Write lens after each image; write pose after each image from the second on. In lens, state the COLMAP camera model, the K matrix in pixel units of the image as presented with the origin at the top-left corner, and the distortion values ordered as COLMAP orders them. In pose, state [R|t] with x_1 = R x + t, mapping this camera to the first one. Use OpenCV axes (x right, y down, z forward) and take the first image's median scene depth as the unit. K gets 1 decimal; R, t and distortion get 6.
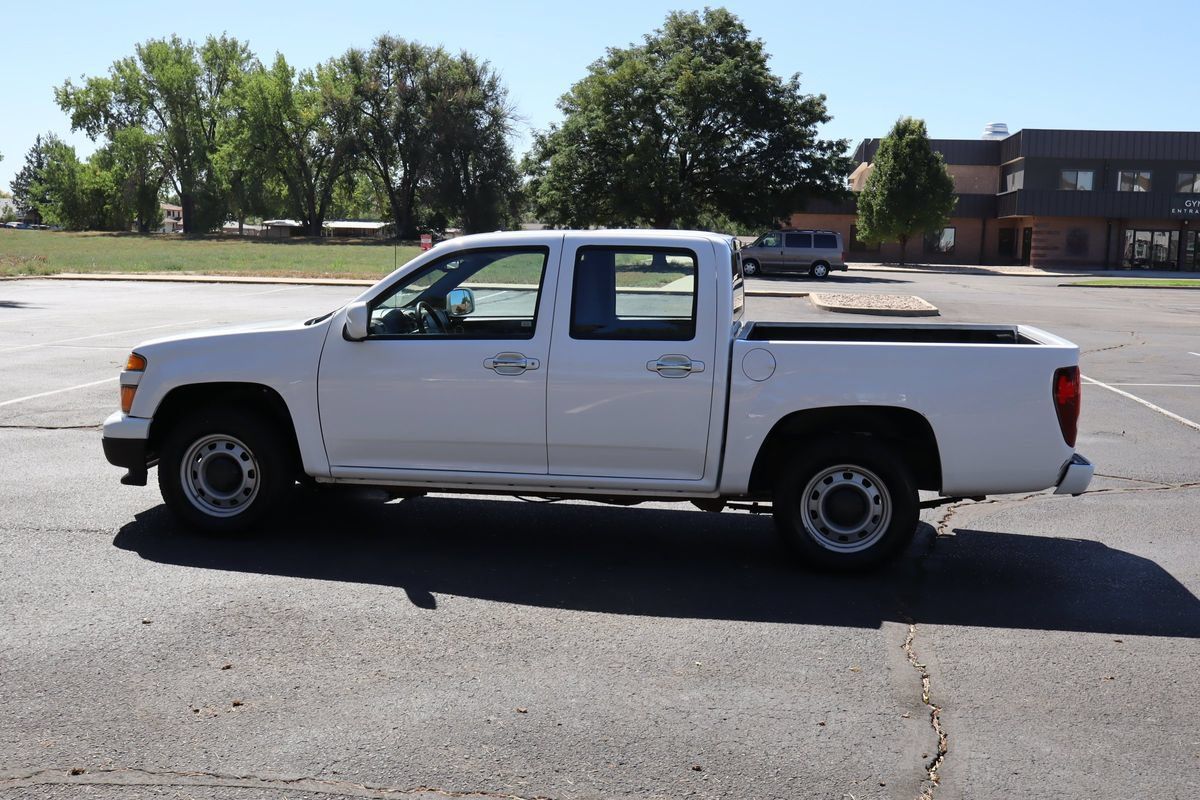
lens RADIAL K [[1316.1, 0, 600.0], [0, 1316.1, 400.0], [0, 0, 1]] dist [0.009208, -0.021935]
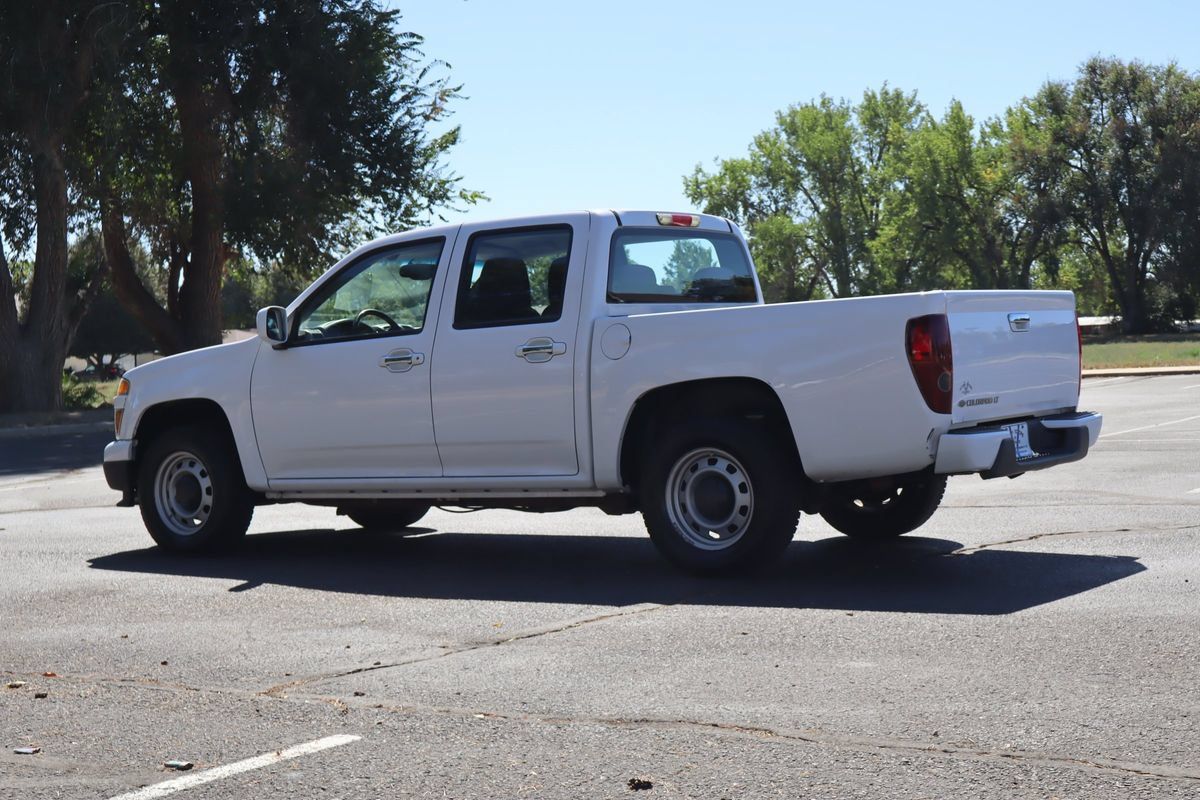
lens RADIAL K [[1823.5, 0, 600.0], [0, 1823.5, 400.0], [0, 0, 1]] dist [-0.006731, 0.022683]
pose [[0.896380, -0.052007, -0.440224, 0.057096], [0.010460, 0.995299, -0.096285, 0.011541], [0.443162, 0.081703, 0.892710, -0.009866]]
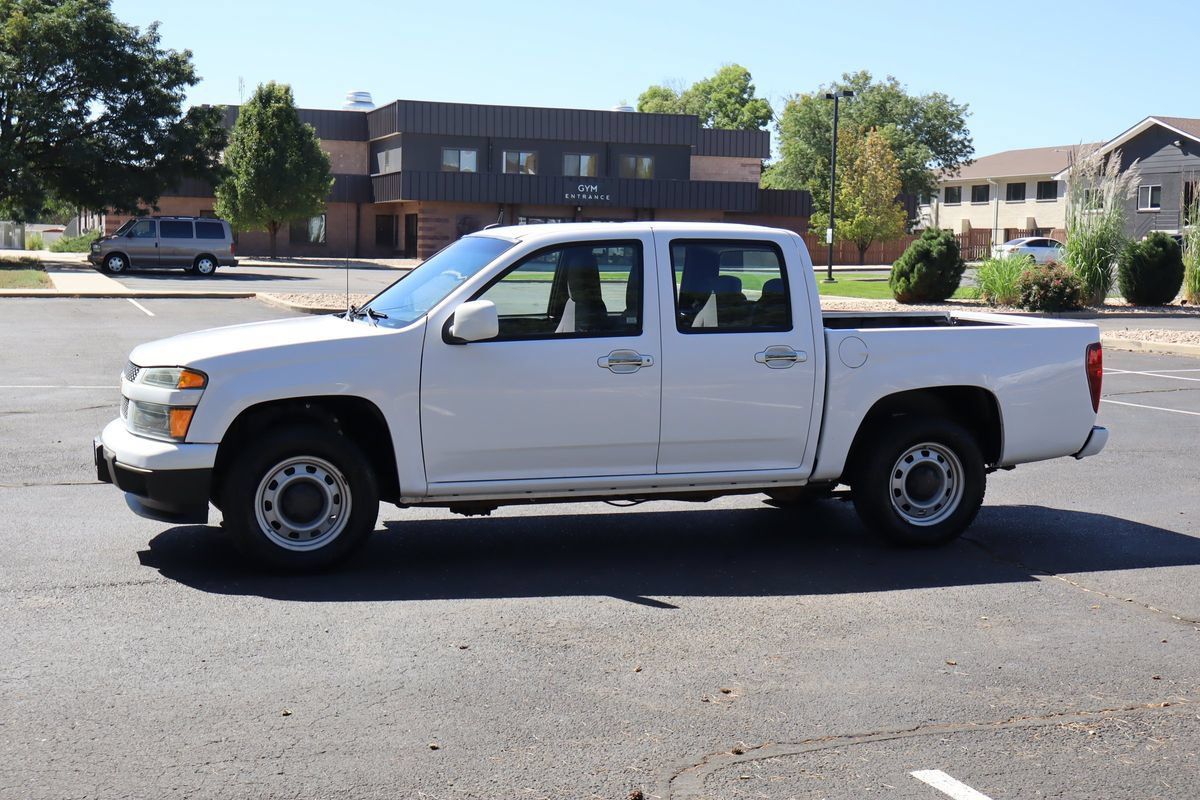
lens RADIAL K [[1625.4, 0, 600.0], [0, 1625.4, 400.0], [0, 0, 1]] dist [0.013786, -0.002267]
pose [[0.891934, -0.049263, 0.449474, -0.055509], [0.056285, 0.998412, -0.002265, 0.000210], [-0.448649, 0.027319, 0.893291, -0.005168]]
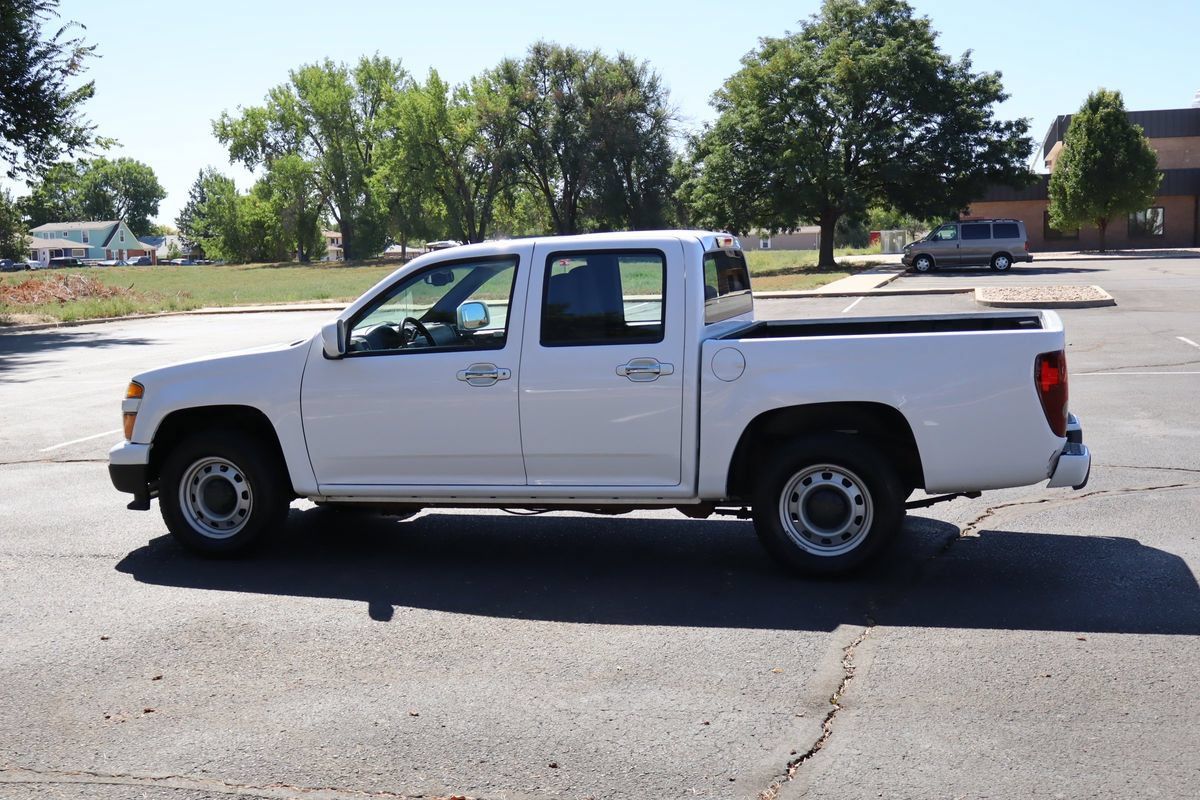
lens RADIAL K [[1408.4, 0, 600.0], [0, 1408.4, 400.0], [0, 0, 1]] dist [-0.000030, -0.001122]
pose [[0.990068, -0.041704, -0.134259, 0.014353], [0.039866, 0.999071, -0.016350, 0.001092], [0.134816, 0.010835, 0.990811, -0.003424]]
